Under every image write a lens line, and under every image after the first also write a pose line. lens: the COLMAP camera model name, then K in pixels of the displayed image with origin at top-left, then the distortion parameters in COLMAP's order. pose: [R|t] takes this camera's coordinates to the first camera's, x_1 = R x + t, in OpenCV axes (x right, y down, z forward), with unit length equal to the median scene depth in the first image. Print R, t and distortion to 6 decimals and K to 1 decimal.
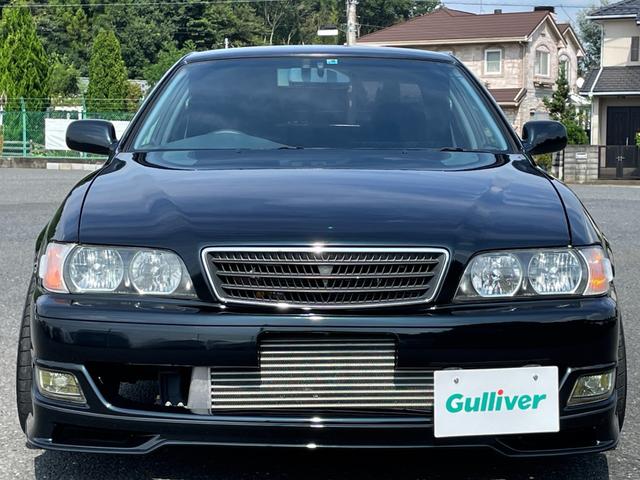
lens RADIAL K [[1405.3, 0, 320.0], [0, 1405.3, 240.0], [0, 0, 1]] dist [0.159274, 0.296934]
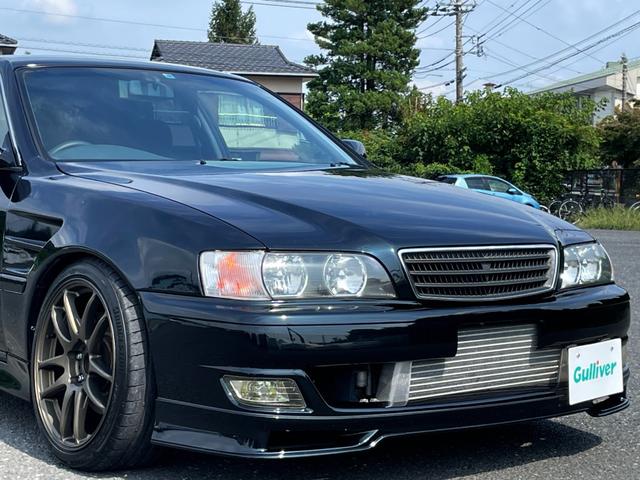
lens RADIAL K [[1405.3, 0, 320.0], [0, 1405.3, 240.0], [0, 0, 1]] dist [0.159274, 0.296934]
pose [[0.782003, -0.027656, 0.622660, -0.781772], [0.040115, 0.999177, -0.006002, 0.002383], [-0.621982, 0.029671, 0.782469, 0.205993]]
